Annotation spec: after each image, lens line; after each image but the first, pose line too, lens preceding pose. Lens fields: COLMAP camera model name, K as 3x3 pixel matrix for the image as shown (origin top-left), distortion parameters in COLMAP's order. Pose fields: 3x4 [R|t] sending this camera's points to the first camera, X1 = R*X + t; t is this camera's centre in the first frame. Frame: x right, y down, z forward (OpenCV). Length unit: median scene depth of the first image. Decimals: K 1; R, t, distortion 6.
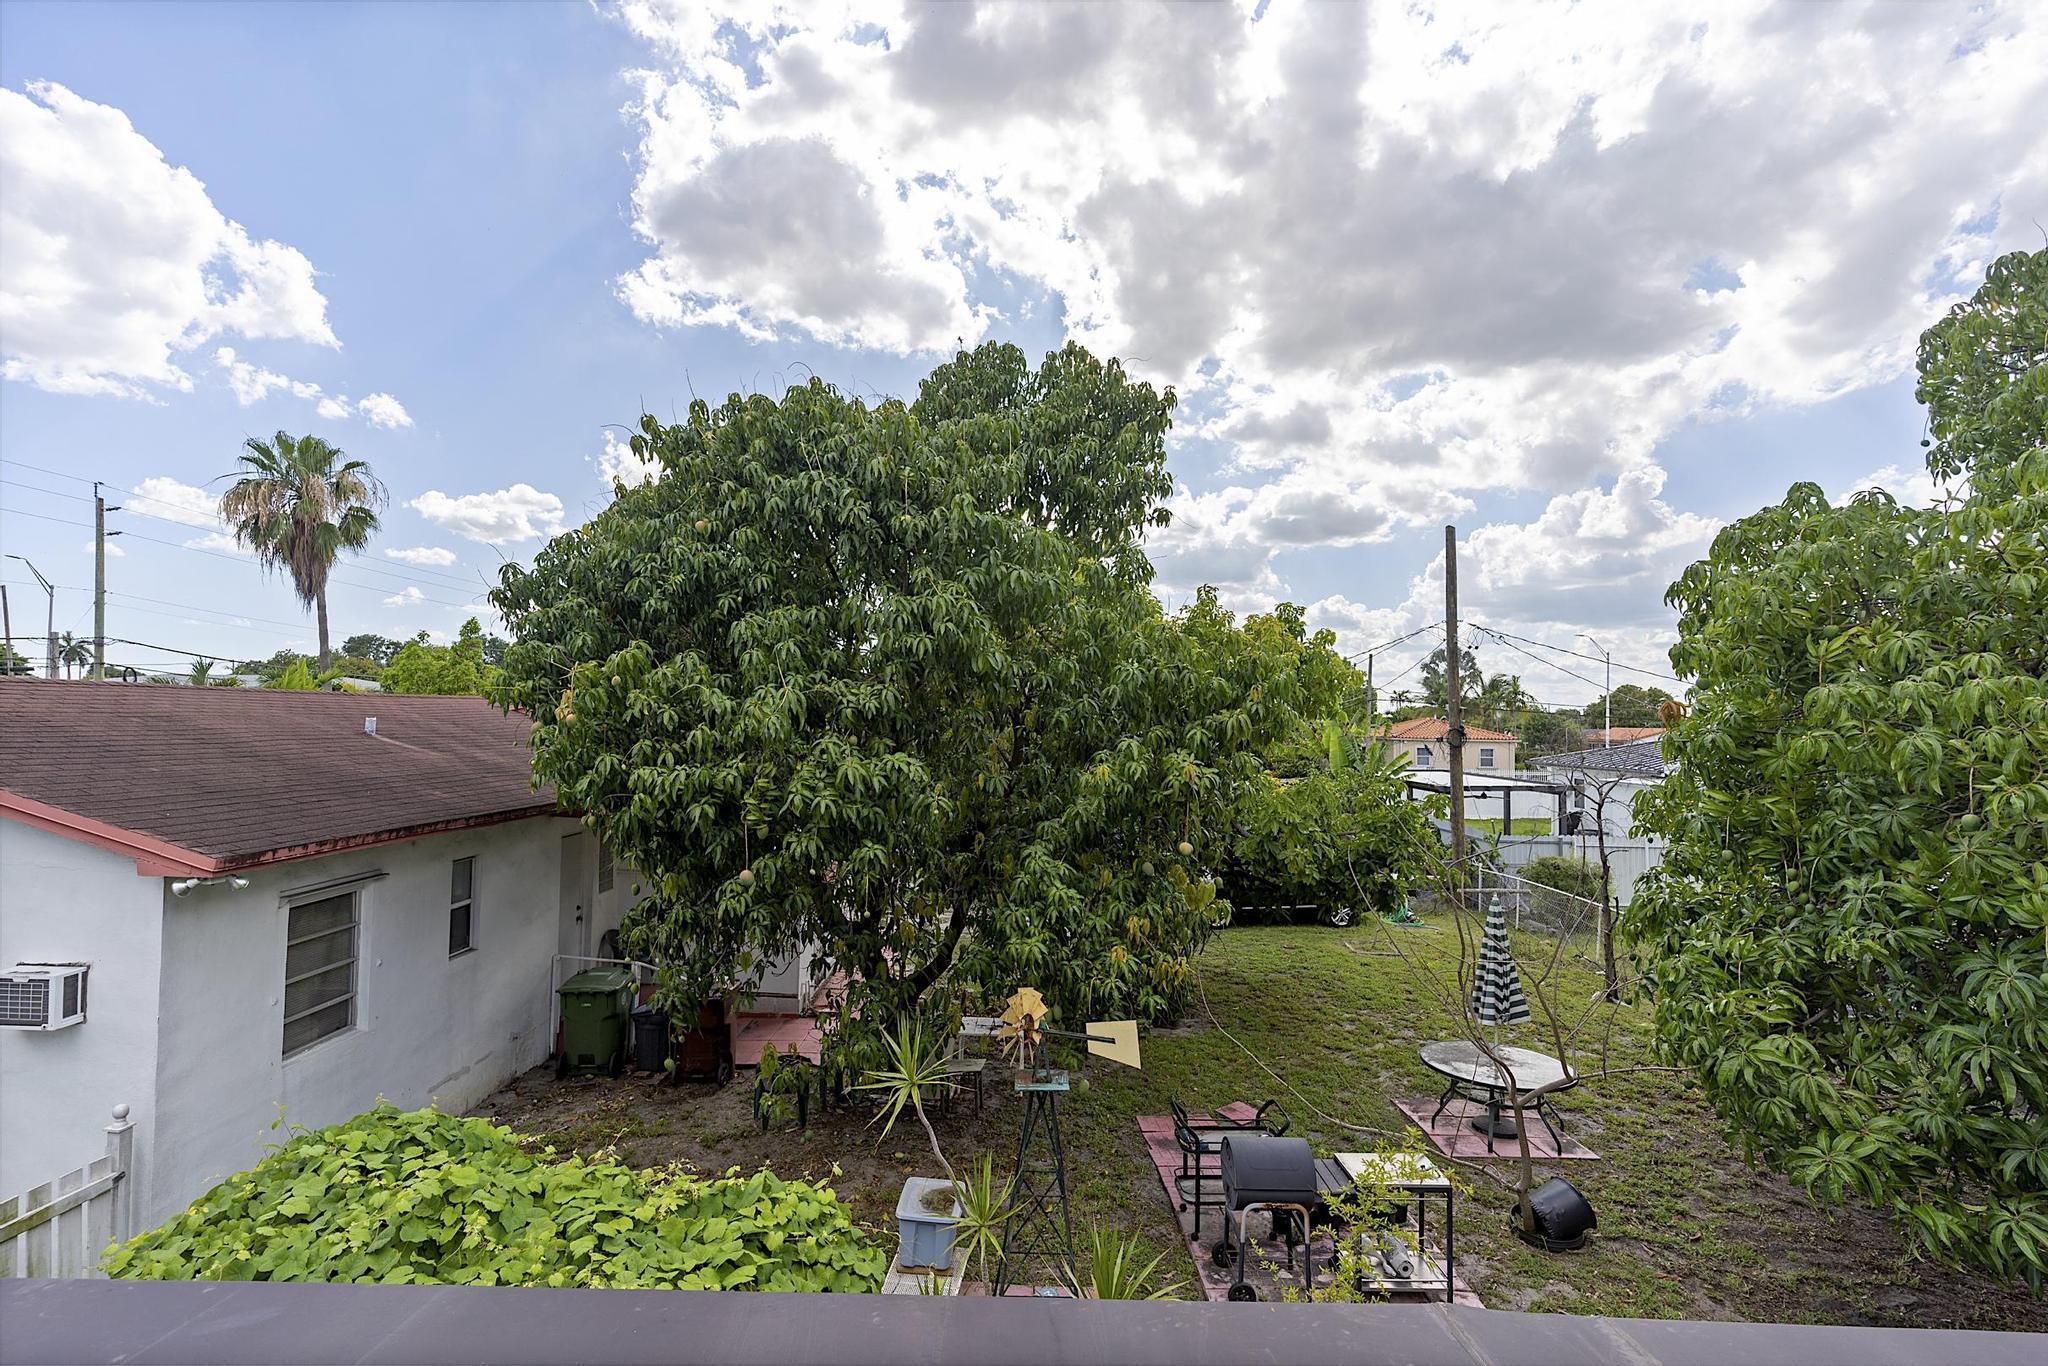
lens RADIAL K [[973.1, 0, 1009.9], [0, 973.1, 710.0], [0, 0, 1]] dist [0.005566, 0.001134]
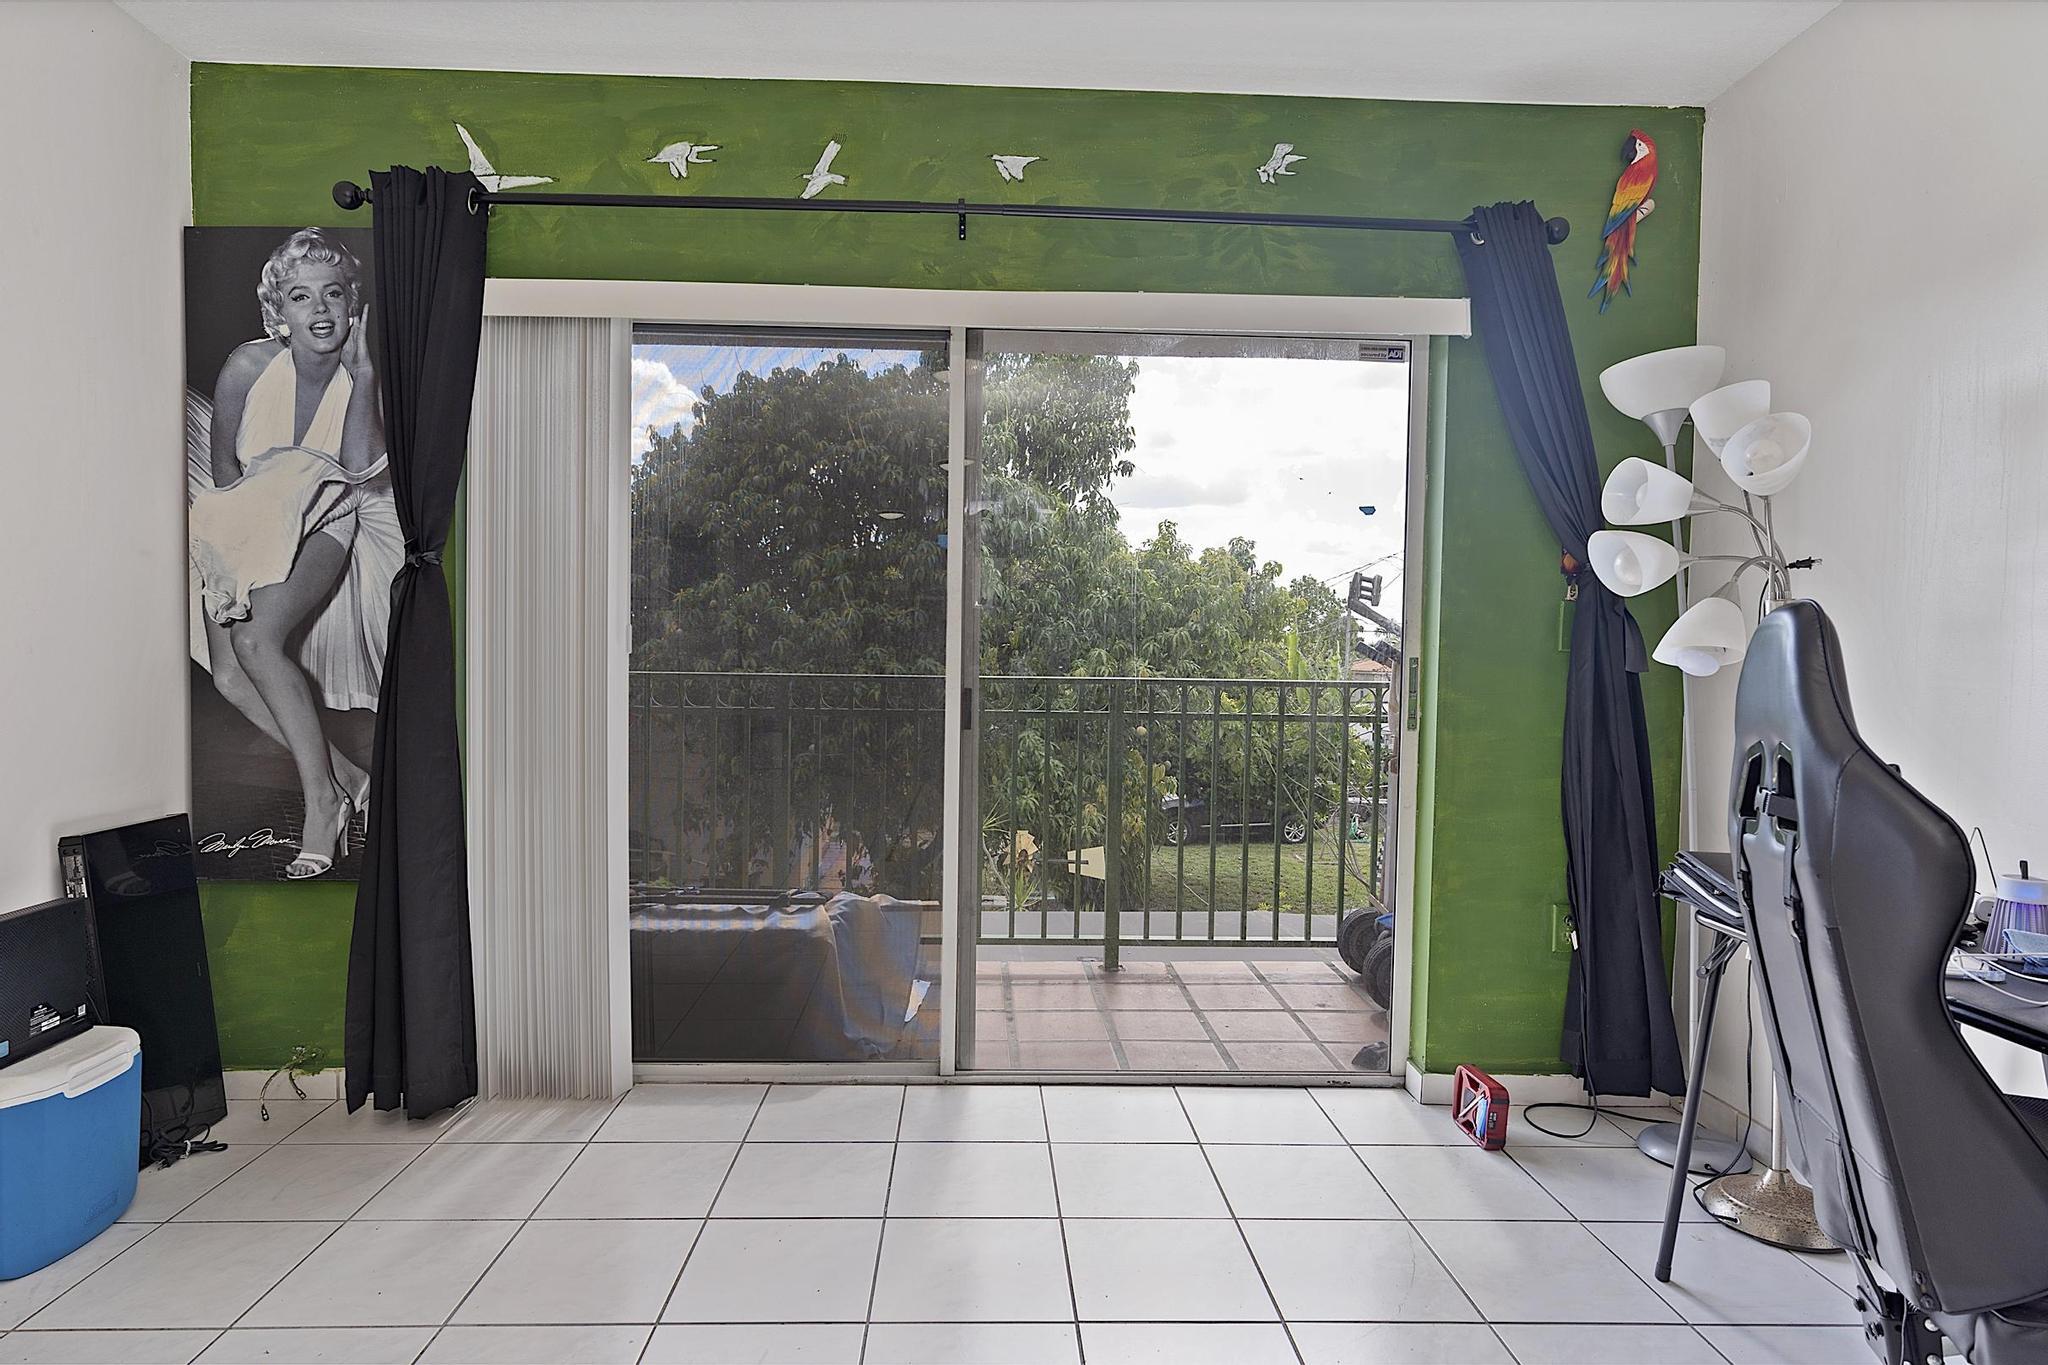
lens RADIAL K [[1155.2, 0, 981.5], [0, 1155.2, 677.5], [0, 0, 1]] dist [-0.014785, -0.000537]
pose [[0.999599, 0.003597, 0.028082, -0.059412], [-0.004395, 0.999587, 0.028390, 0.017423], [-0.027968, -0.028502, 0.999202, -0.411289]]
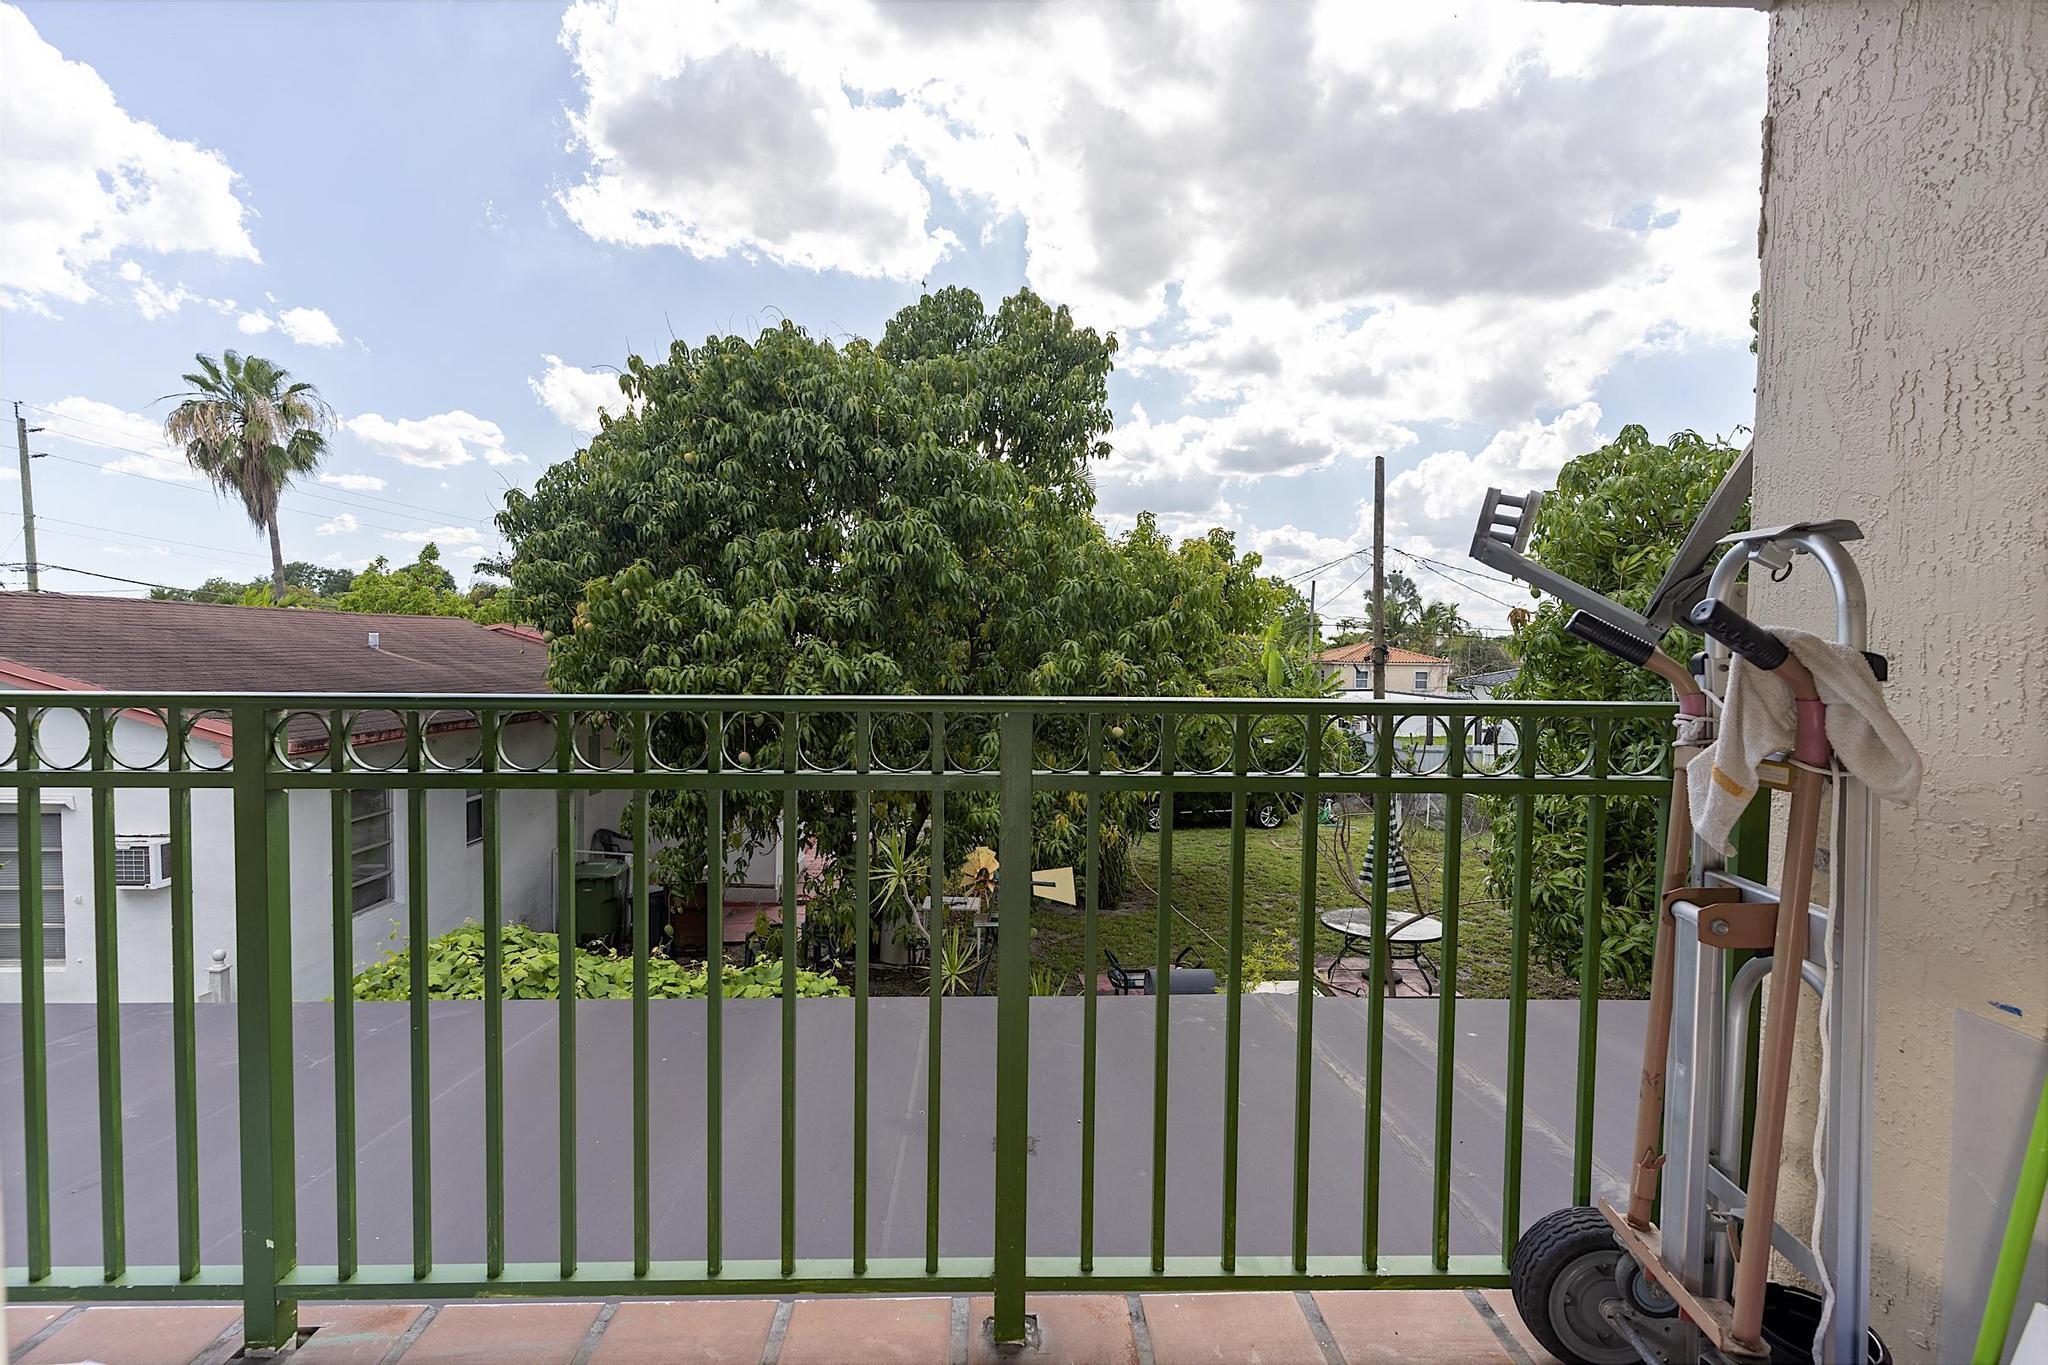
lens RADIAL K [[973.1, 0, 1006.0], [0, 973.1, 694.3], [0, 0, 1]] dist [0.005566, 0.001134]
pose [[0.999138, -0.004066, 0.041322, -0.002652], [0.001756, 0.998441, 0.055791, 0.019990], [-0.041484, -0.055670, 0.997587, -0.130585]]
